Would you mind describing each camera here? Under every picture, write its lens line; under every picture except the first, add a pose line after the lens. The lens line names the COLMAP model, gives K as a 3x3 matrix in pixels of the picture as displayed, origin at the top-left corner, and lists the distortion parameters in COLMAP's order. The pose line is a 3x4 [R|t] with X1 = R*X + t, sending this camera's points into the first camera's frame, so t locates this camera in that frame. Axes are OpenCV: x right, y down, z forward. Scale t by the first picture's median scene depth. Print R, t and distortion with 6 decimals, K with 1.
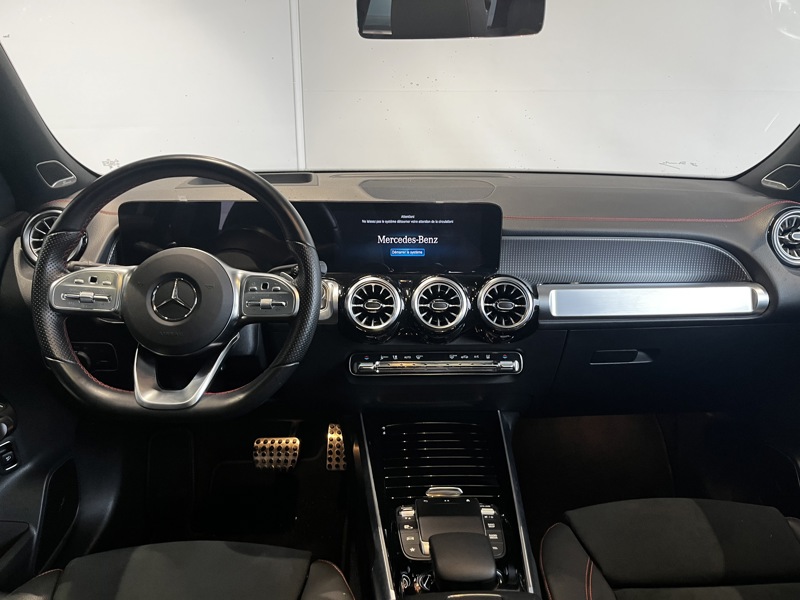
lens RADIAL K [[692.9, 0, 400.0], [0, 692.9, 300.0], [0, 0, 1]] dist [0.038066, -0.006303]
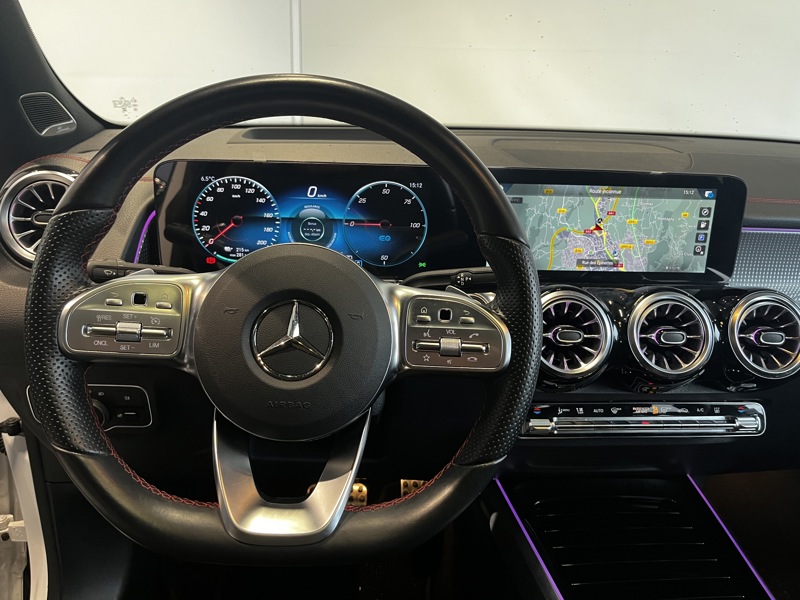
lens RADIAL K [[692.9, 0, 400.0], [0, 692.9, 300.0], [0, 0, 1]] dist [0.038066, -0.006303]
pose [[0.998667, 0.016019, 0.049068, -0.221293], [-0.017789, 0.999199, 0.035855, -0.043758], [-0.048454, -0.036680, 0.998152, 0.377171]]
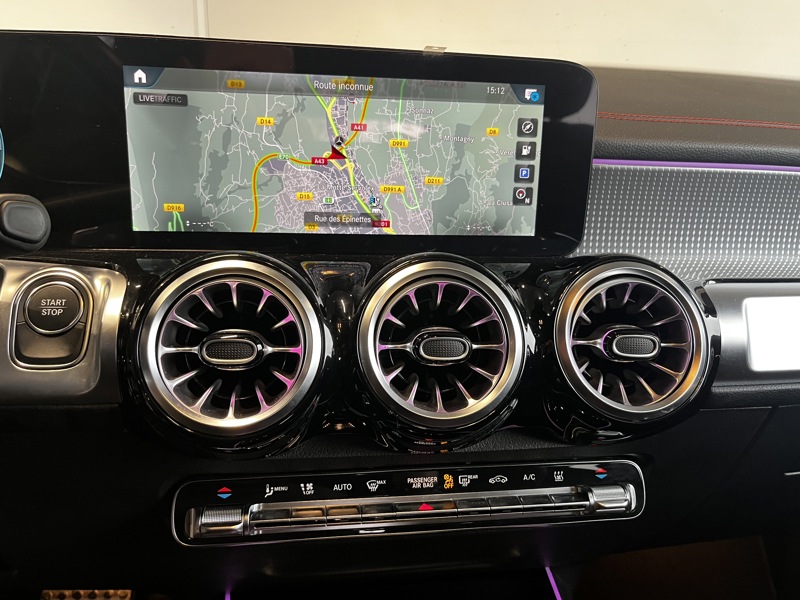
lens RADIAL K [[692.9, 0, 400.0], [0, 692.9, 300.0], [0, 0, 1]] dist [0.038066, -0.006303]
pose [[0.994800, -0.001017, 0.101847, 0.004080], [0.000365, 0.999979, 0.006426, -0.016274], [-0.101852, -0.006356, 0.994779, 0.676321]]
